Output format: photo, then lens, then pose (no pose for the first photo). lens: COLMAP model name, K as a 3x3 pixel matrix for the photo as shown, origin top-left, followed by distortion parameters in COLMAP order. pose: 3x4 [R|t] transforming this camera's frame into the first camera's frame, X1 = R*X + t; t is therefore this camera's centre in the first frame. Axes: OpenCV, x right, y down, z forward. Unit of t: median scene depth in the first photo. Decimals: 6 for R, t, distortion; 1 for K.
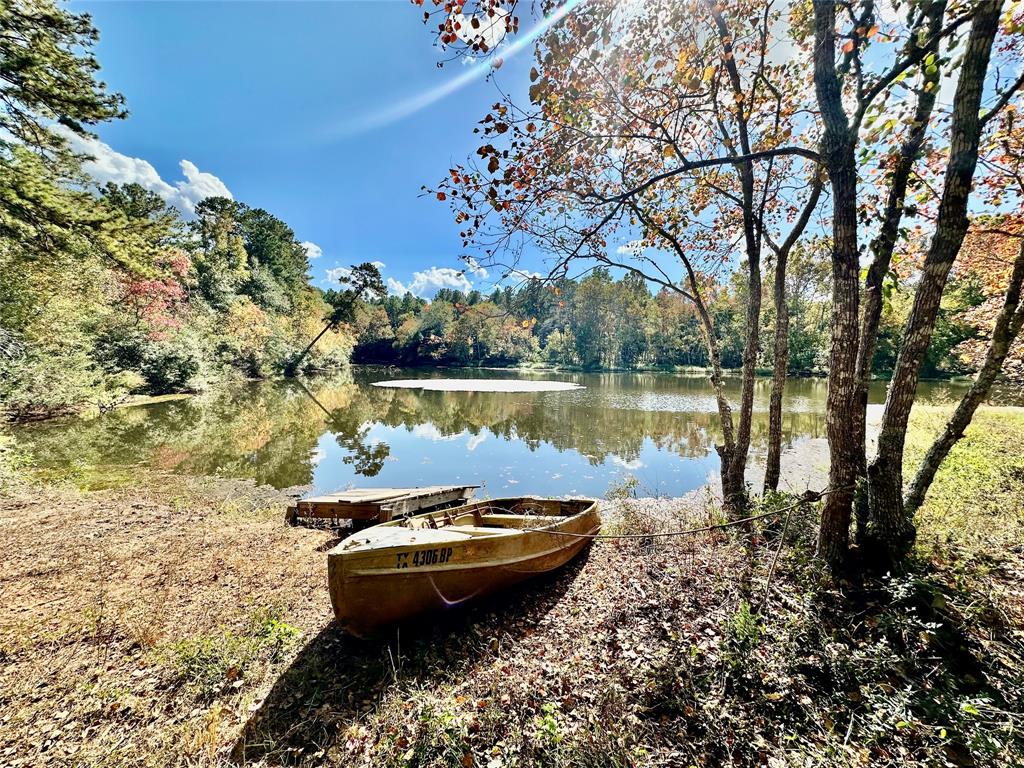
lens RADIAL K [[412.9, 0, 507.7], [0, 412.9, 382.9], [0, 0, 1]] dist [0.001664, 0.000069]
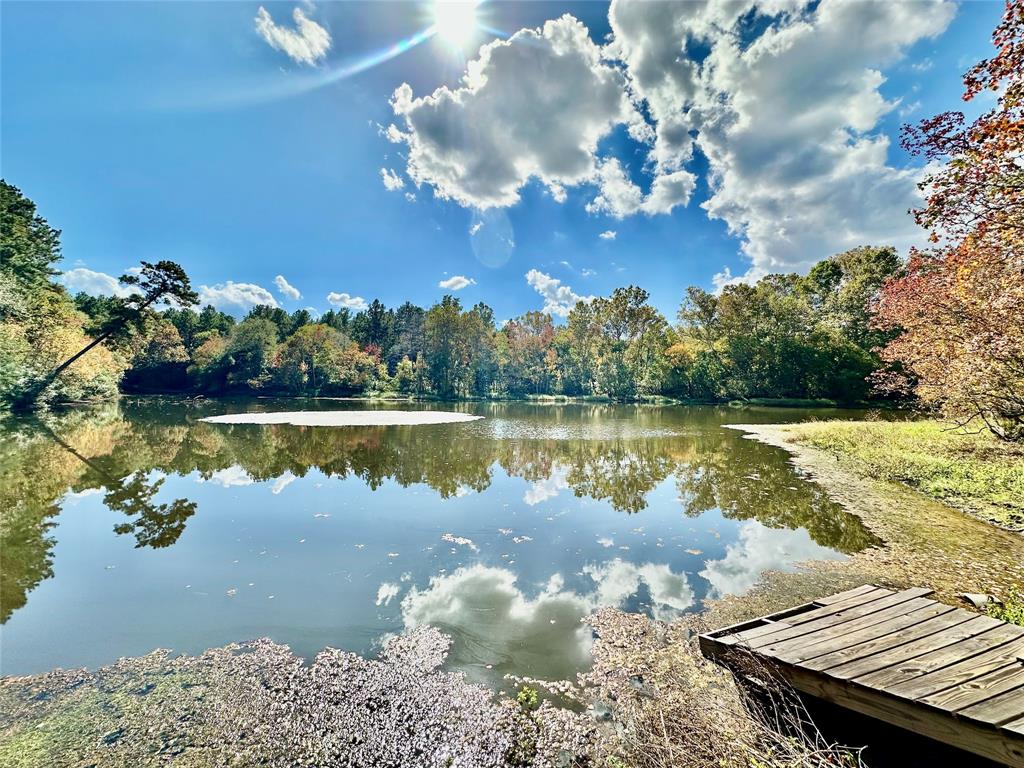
lens RADIAL K [[412.9, 0, 507.2], [0, 412.9, 383.1], [0, 0, 1]] dist [0.001664, 0.000069]
pose [[0.912275, 0.006460, 0.409528, -0.062838], [0.022643, 0.997551, -0.066177, -0.000955], [-0.408953, 0.069645, 0.909894, 0.051607]]
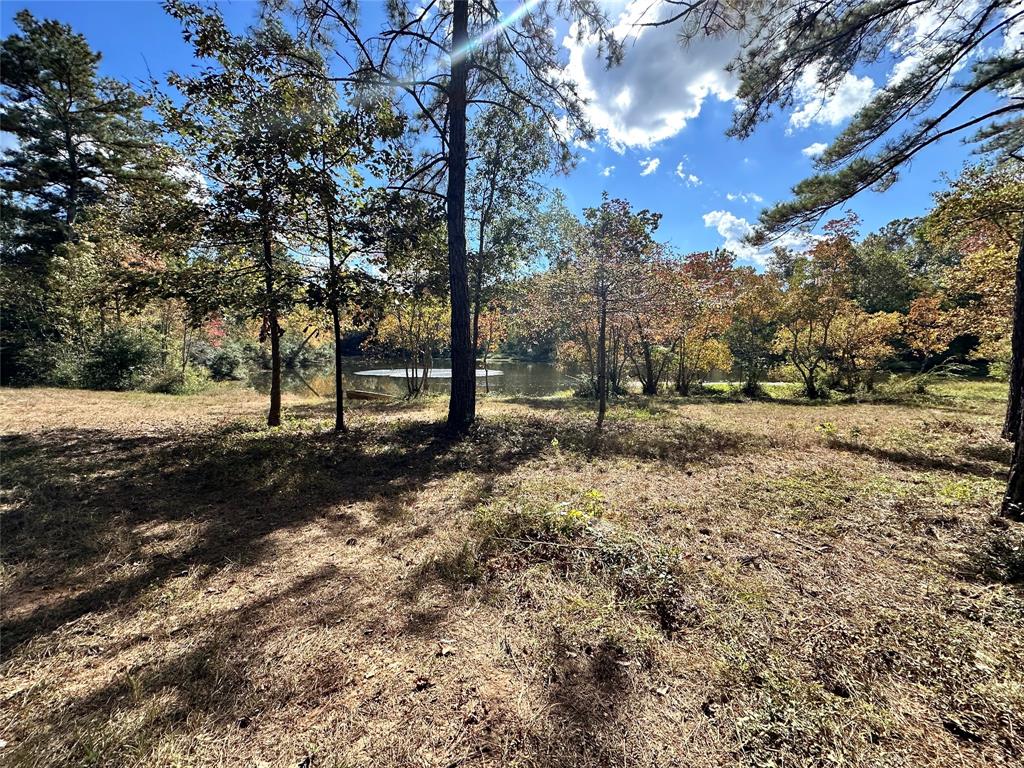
lens RADIAL K [[412.9, 0, 519.7], [0, 412.9, 381.1], [0, 0, 1]] dist [0.001664, 0.000069]
pose [[0.998124, -0.012027, 0.060033, 0.066046], [0.010568, 0.999642, 0.024563, 0.000696], [-0.060307, -0.023882, 0.997894, -0.206269]]
